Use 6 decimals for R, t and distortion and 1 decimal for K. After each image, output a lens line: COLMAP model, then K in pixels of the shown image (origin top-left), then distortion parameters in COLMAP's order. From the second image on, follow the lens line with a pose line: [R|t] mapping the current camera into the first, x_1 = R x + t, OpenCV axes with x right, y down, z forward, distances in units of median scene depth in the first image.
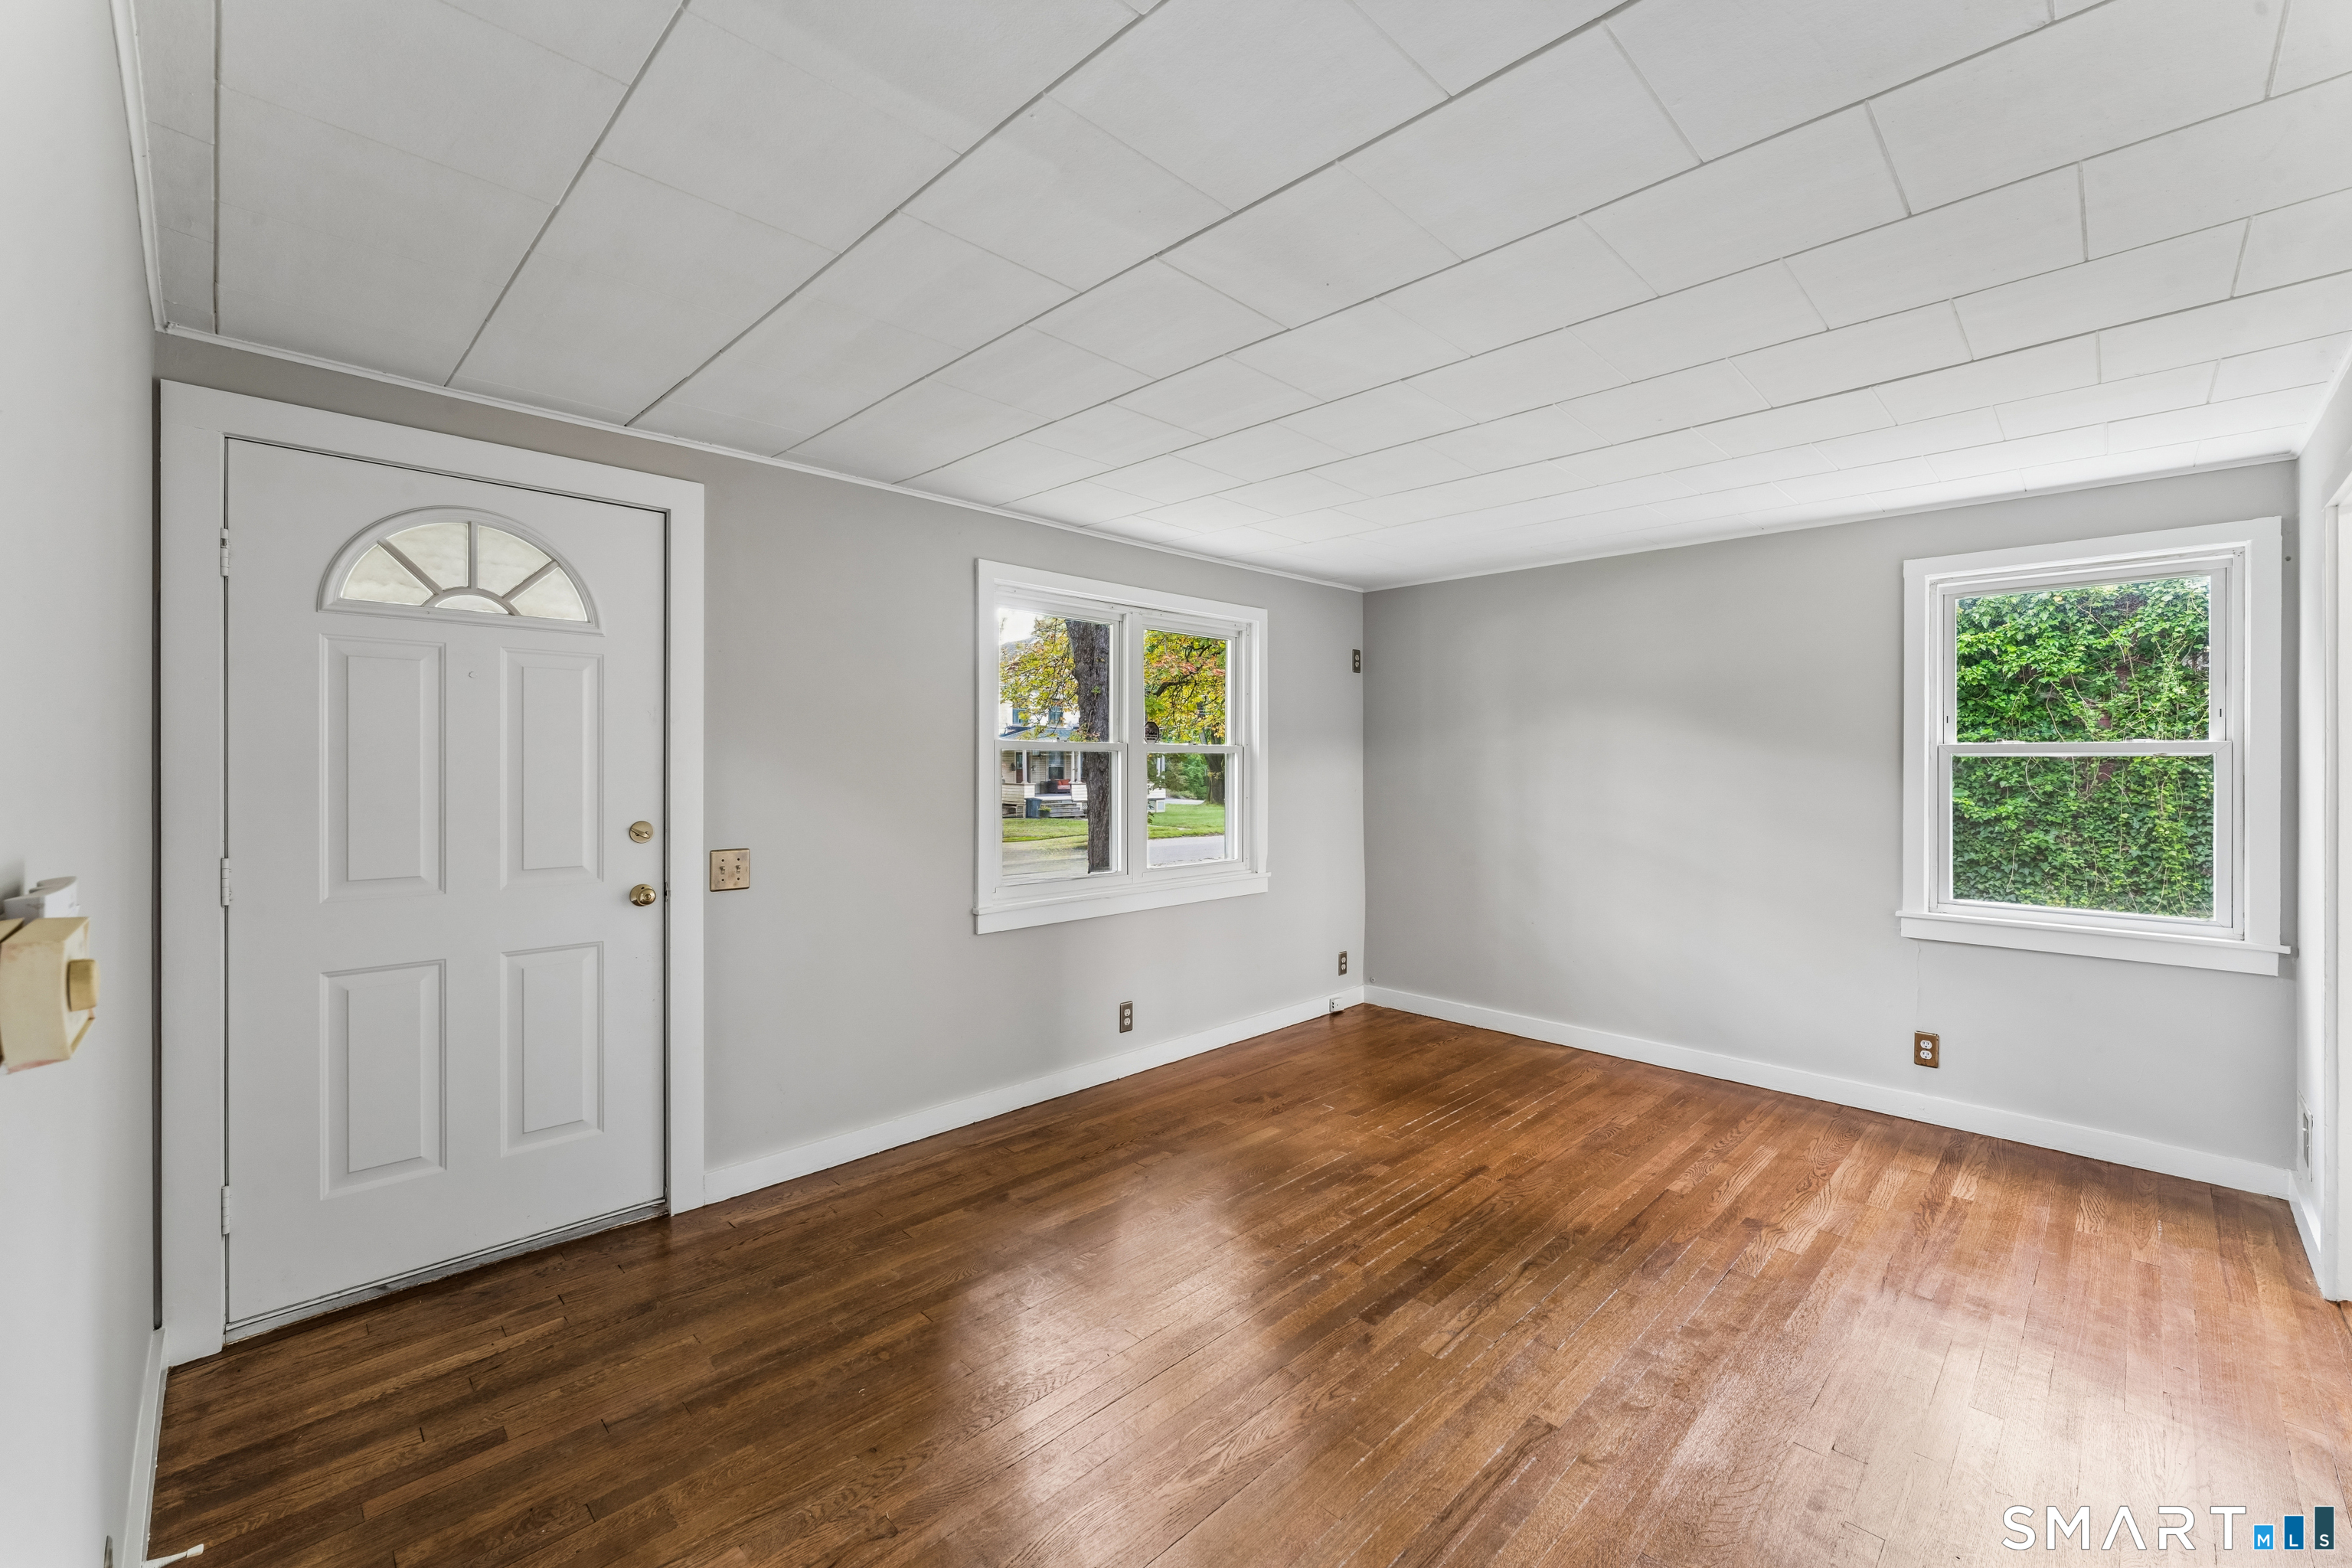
lens RADIAL K [[950.7, 0, 1180.9], [0, 950.7, 768.6], [0, 0, 1]] dist [0.001317, -0.000116]
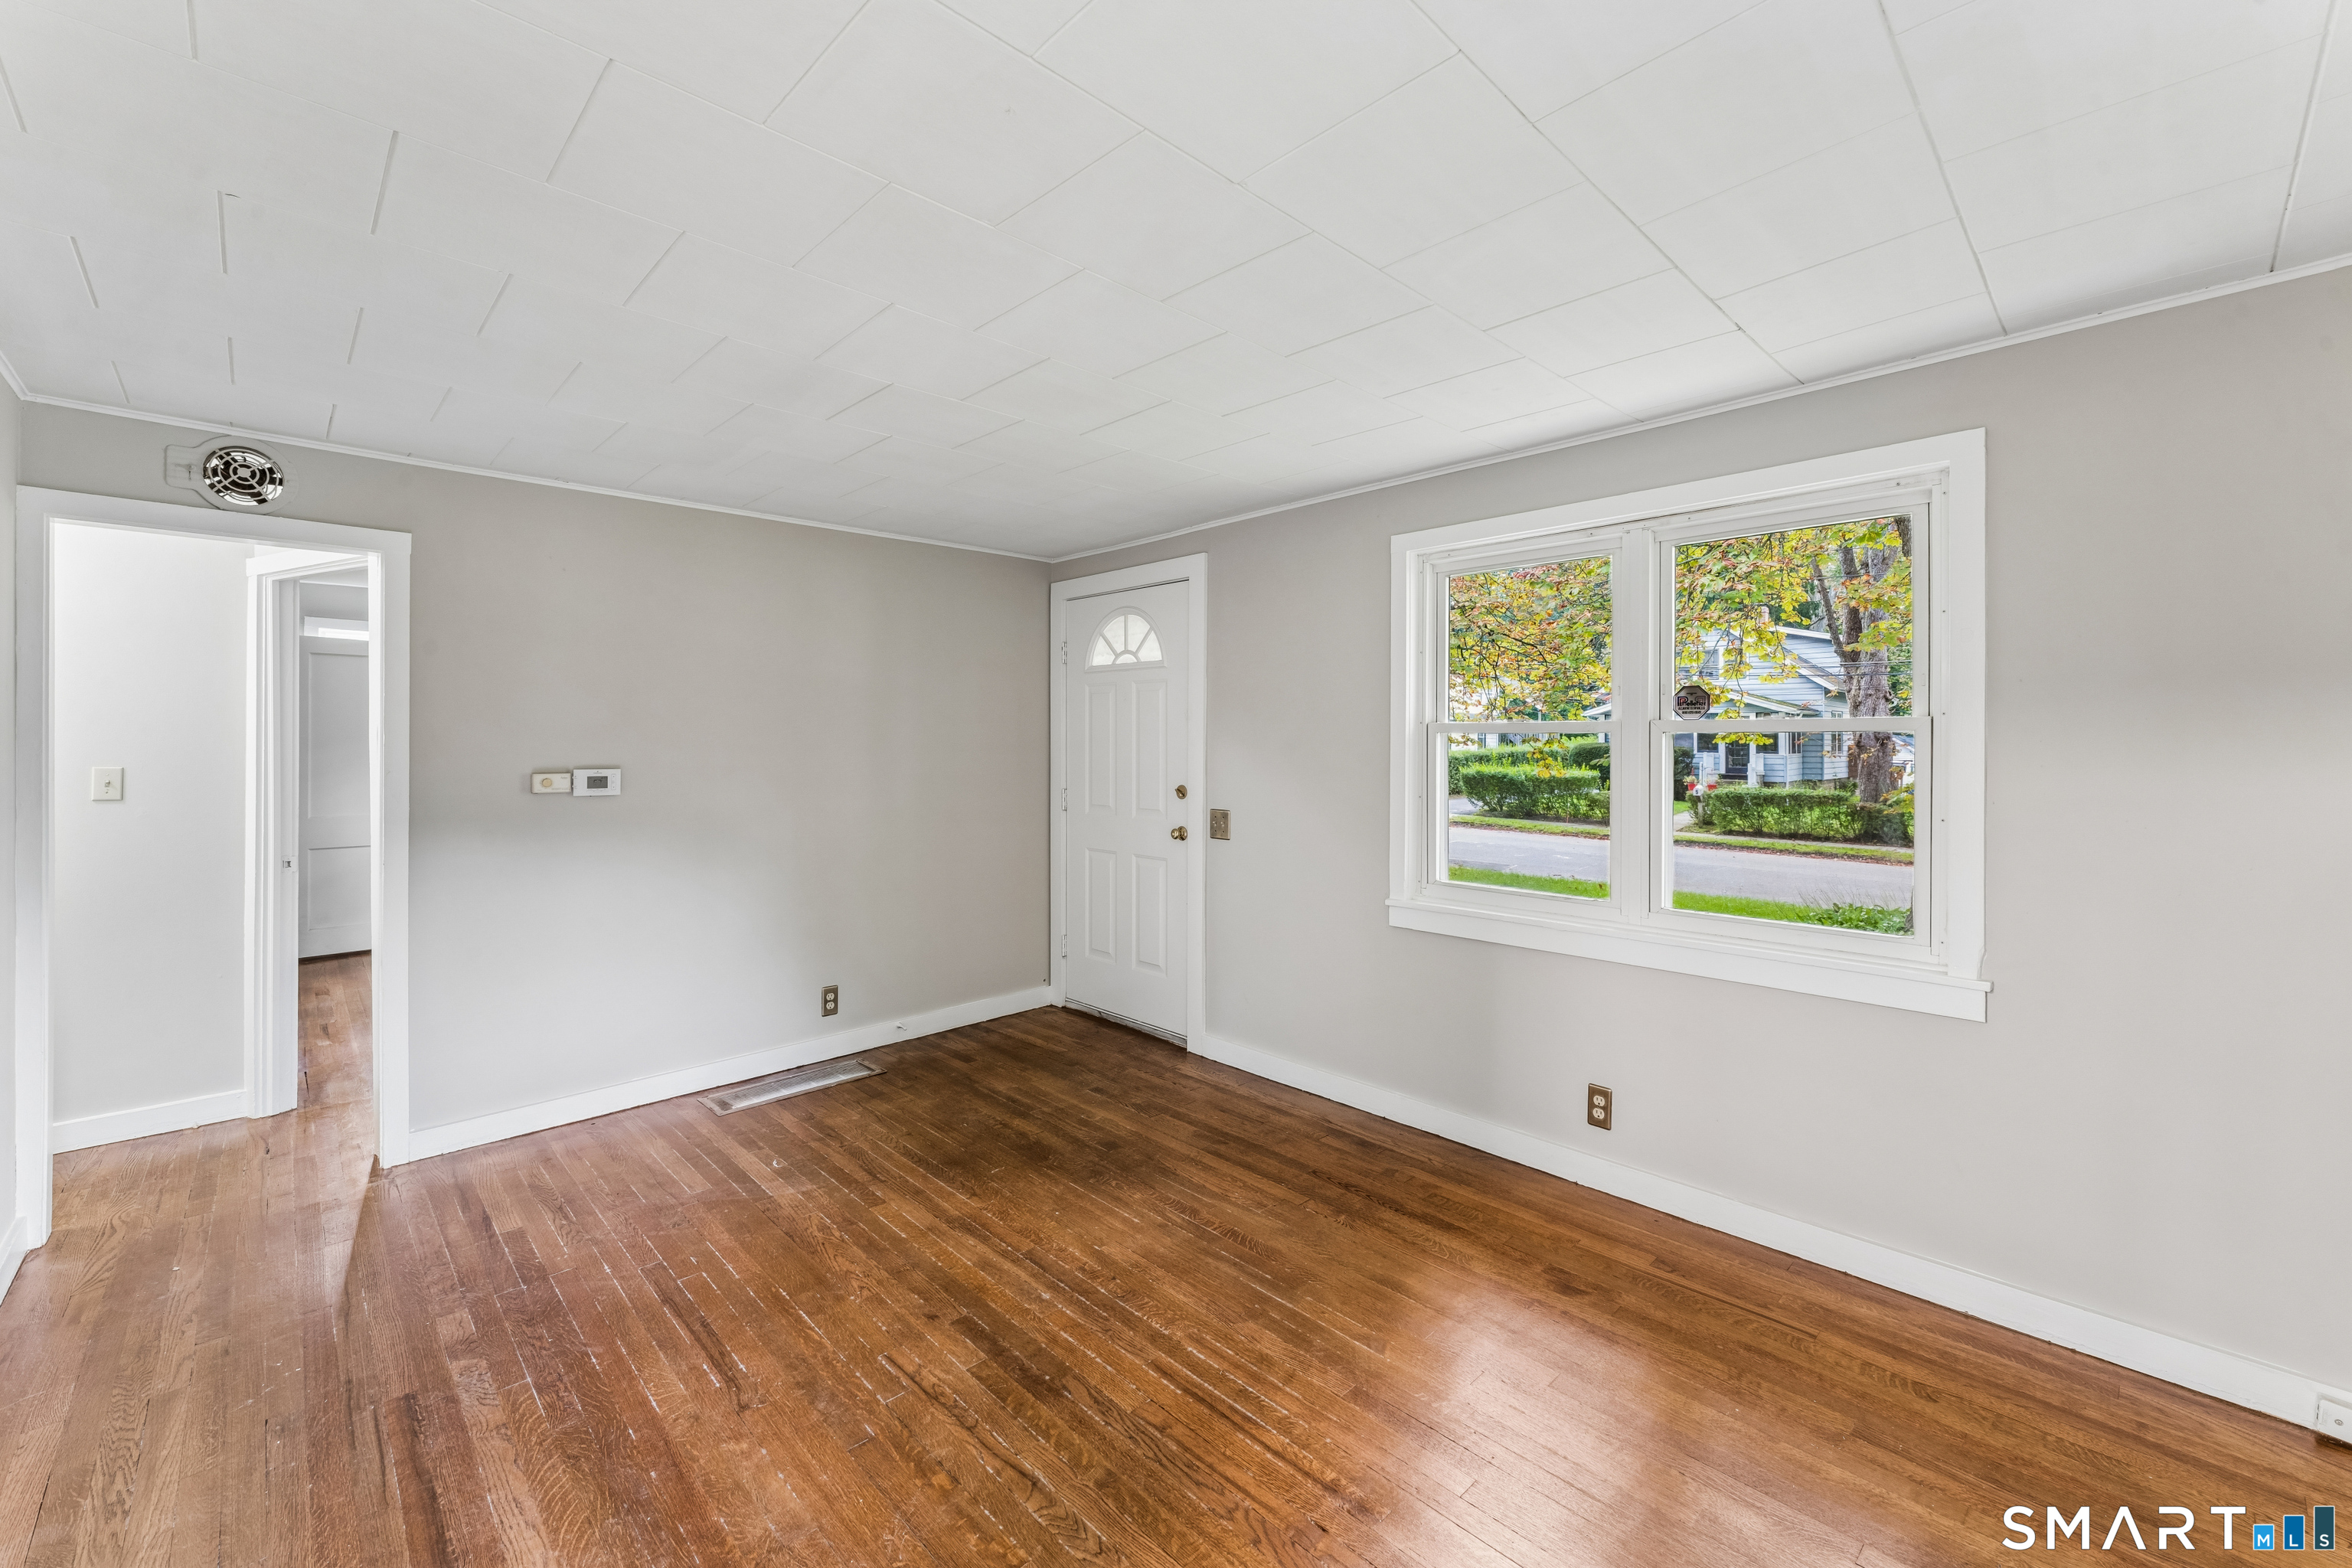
lens RADIAL K [[950.7, 0, 1184.4], [0, 950.7, 744.2], [0, 0, 1]] dist [0.001317, -0.000116]
pose [[-0.012790, 0.001086, -0.999918, 0.825426], [-0.007703, 0.999970, 0.001184, -0.010620], [0.999889, 0.007717, -0.012781, 0.874146]]
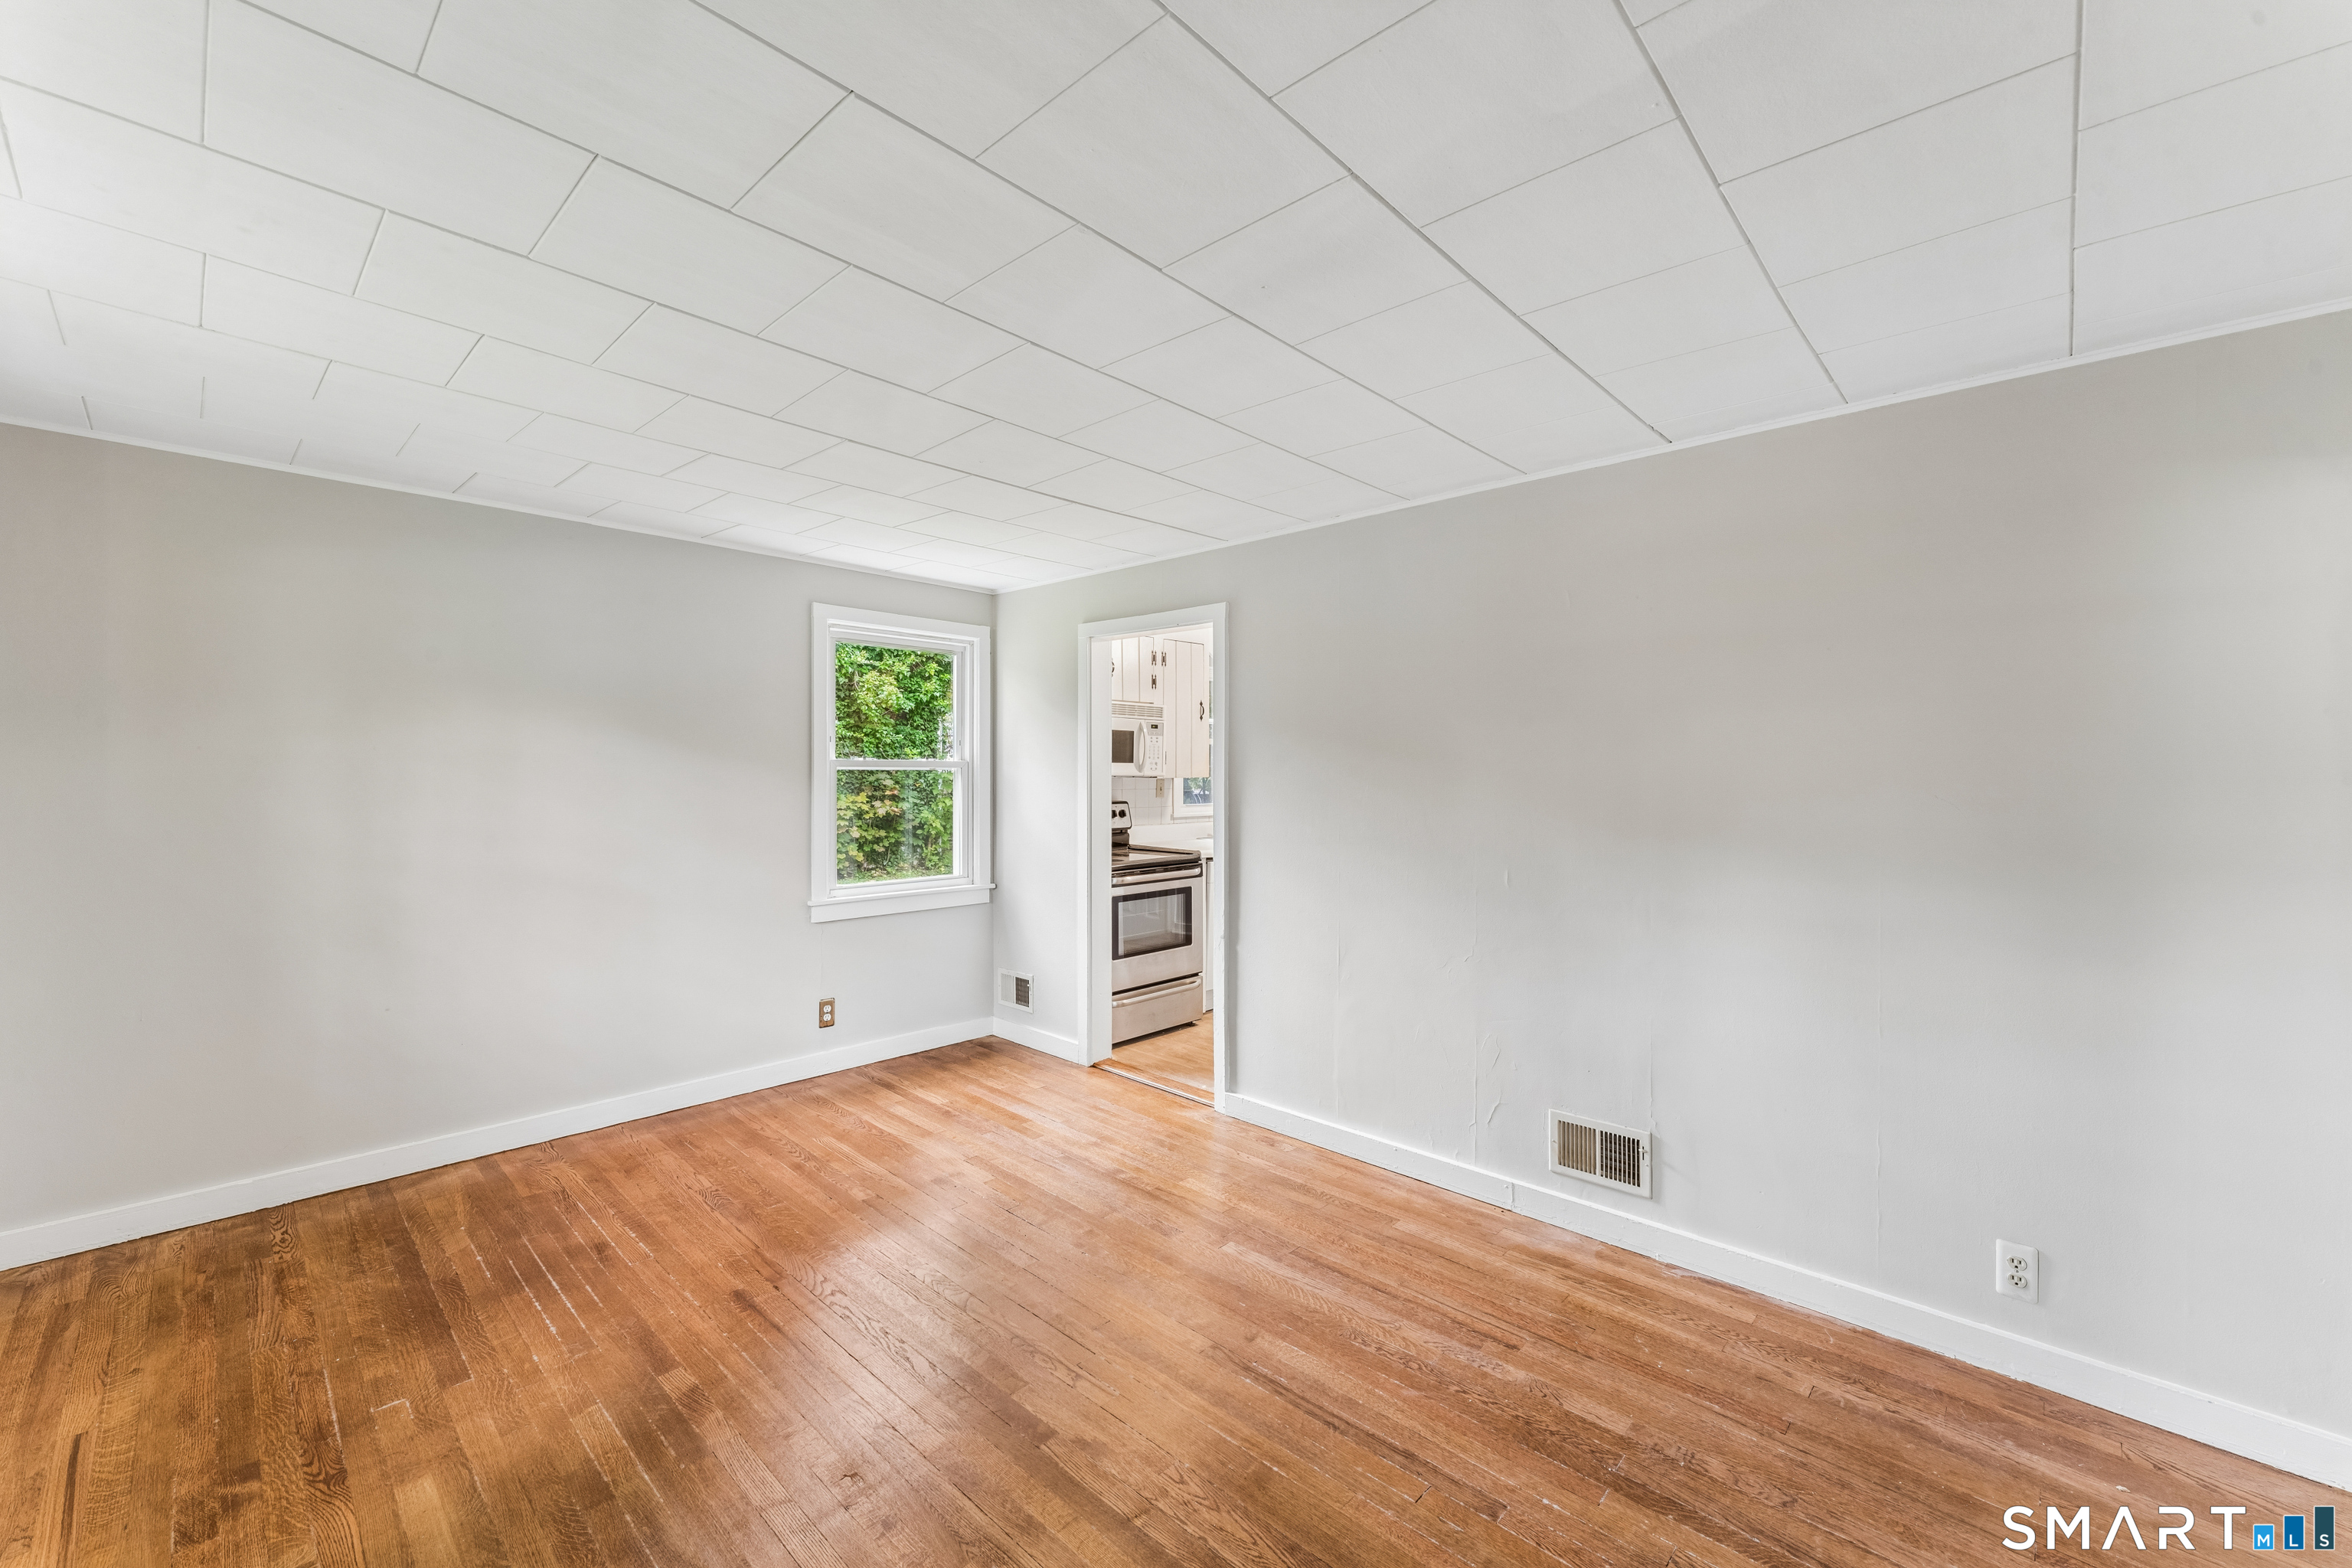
lens RADIAL K [[950.7, 0, 1176.6], [0, 950.7, 773.7], [0, 0, 1]] dist [0.001317, -0.000116]
pose [[-0.028778, -0.004756, 0.999575, -0.462653], [0.000457, 0.999989, 0.004771, -0.013141], [-0.999586, 0.000594, -0.028775, 0.640562]]
